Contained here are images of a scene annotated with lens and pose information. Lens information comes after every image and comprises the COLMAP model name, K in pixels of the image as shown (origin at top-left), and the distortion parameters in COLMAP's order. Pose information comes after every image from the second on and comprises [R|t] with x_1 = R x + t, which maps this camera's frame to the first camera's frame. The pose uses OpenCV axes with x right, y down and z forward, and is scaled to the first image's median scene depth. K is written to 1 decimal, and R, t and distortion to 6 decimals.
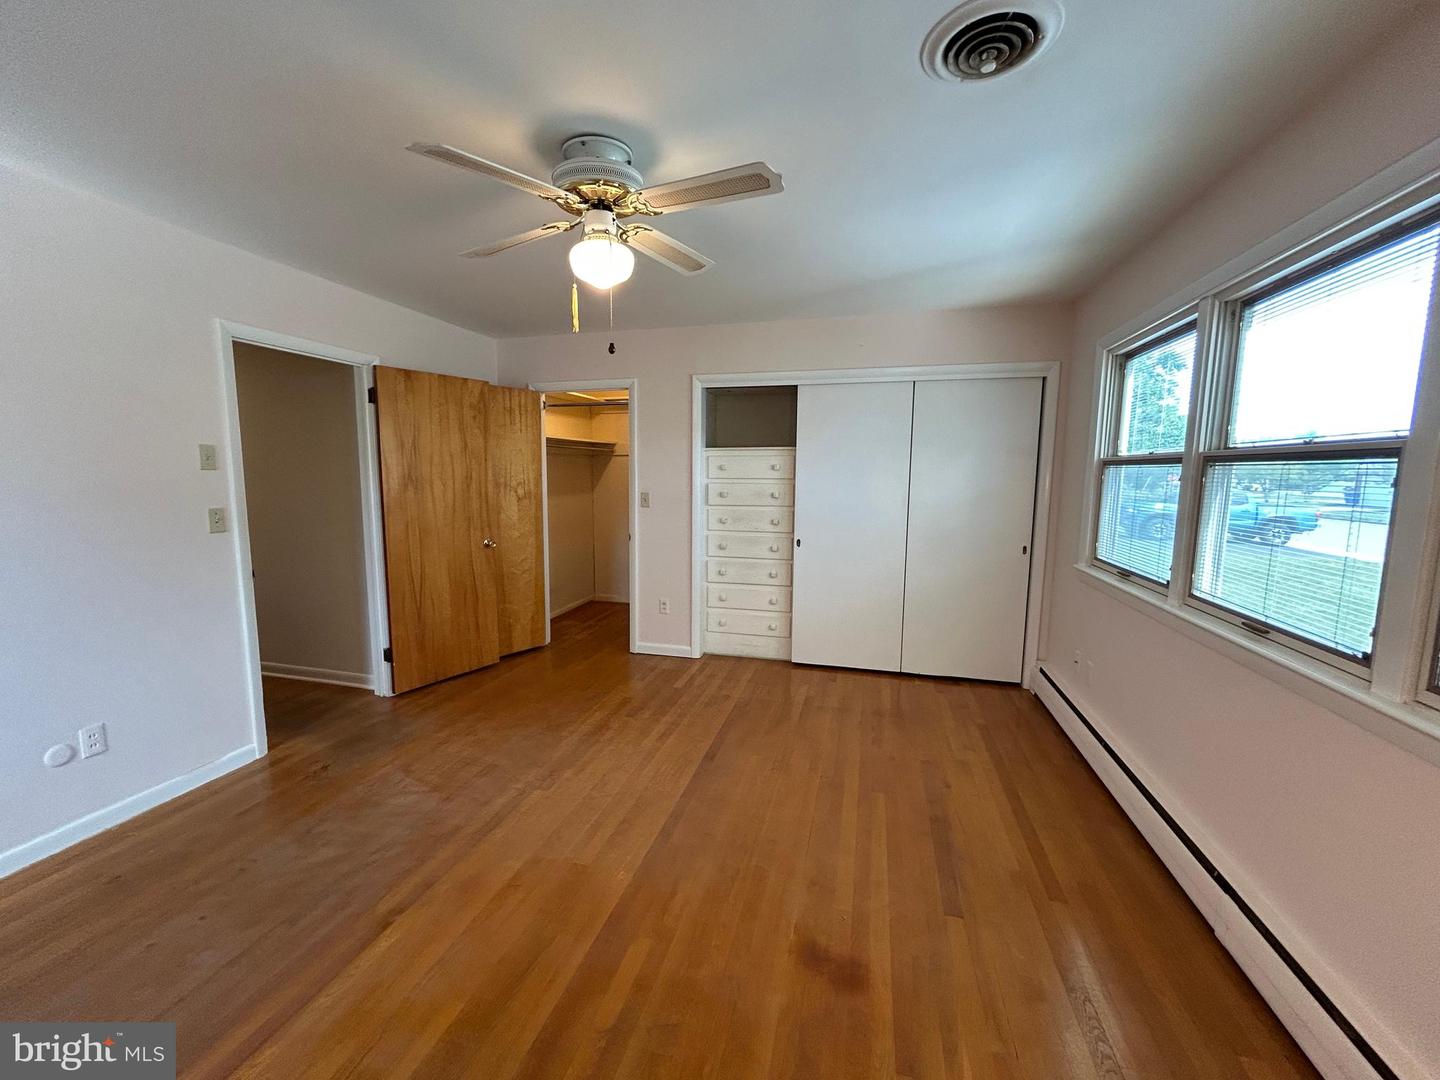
lens RADIAL K [[579.9, 0, 720.0], [0, 579.9, 540.0], [0, 0, 1]] dist [-0.001897, 0.000041]
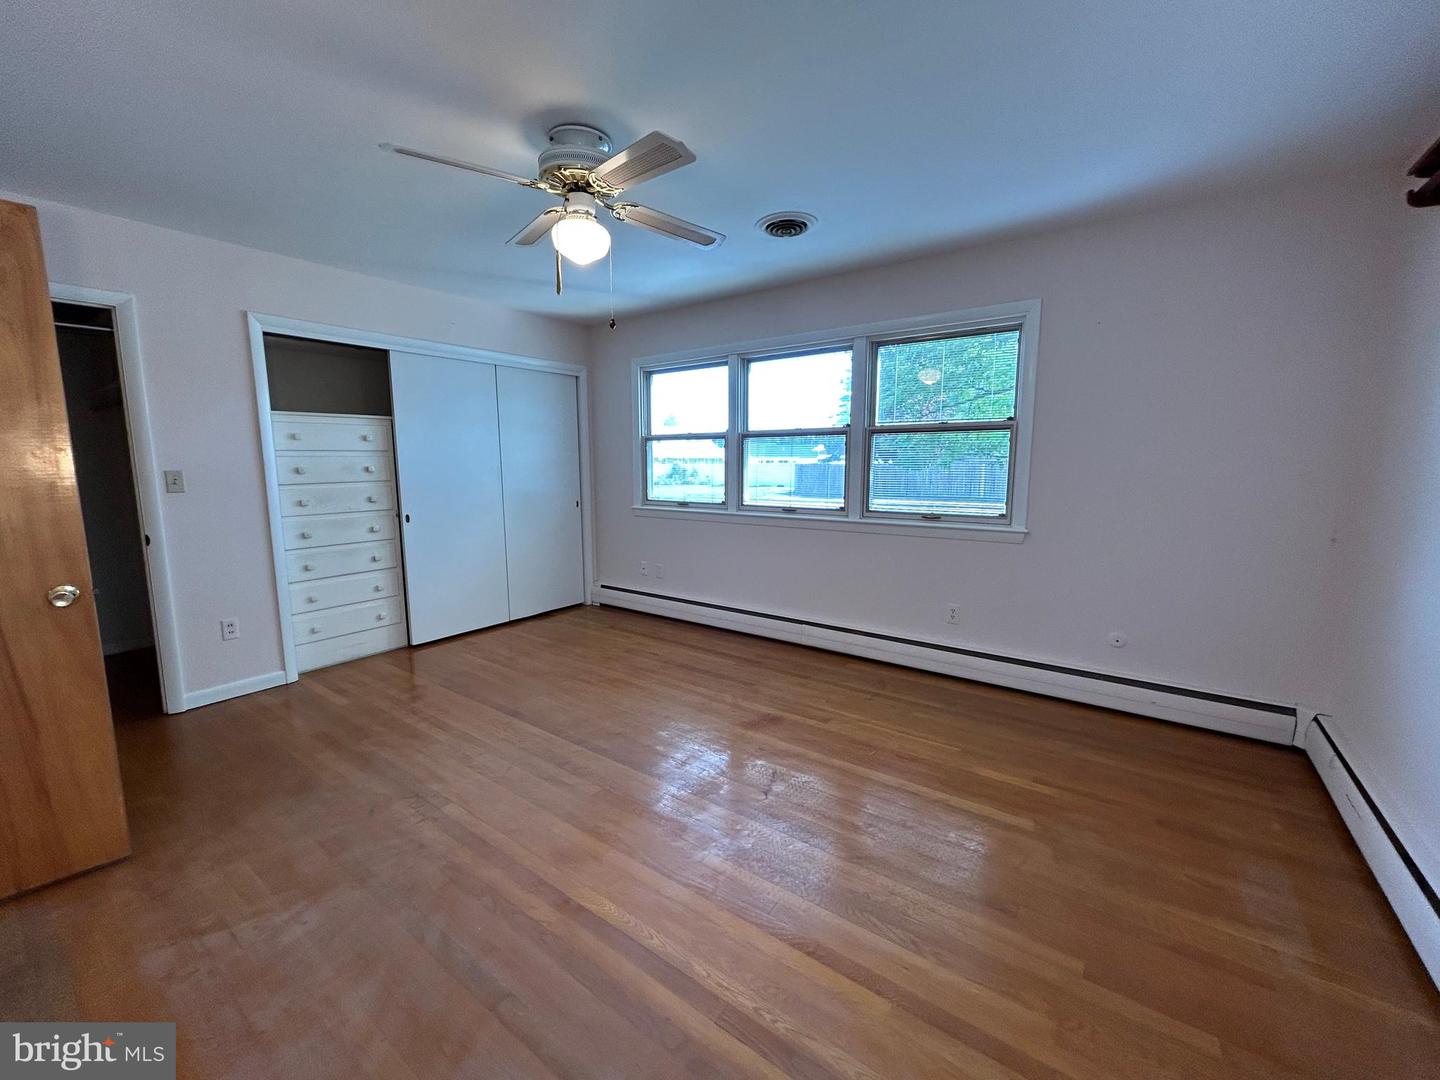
lens RADIAL K [[579.9, 0, 720.0], [0, 579.9, 540.0], [0, 0, 1]] dist [-0.001897, 0.000041]
pose [[0.360237, -0.135063, 0.923031, -0.609907], [0.116857, 0.988203, 0.098993, 0.005993], [-0.925513, 0.072201, 0.371771, 0.192020]]
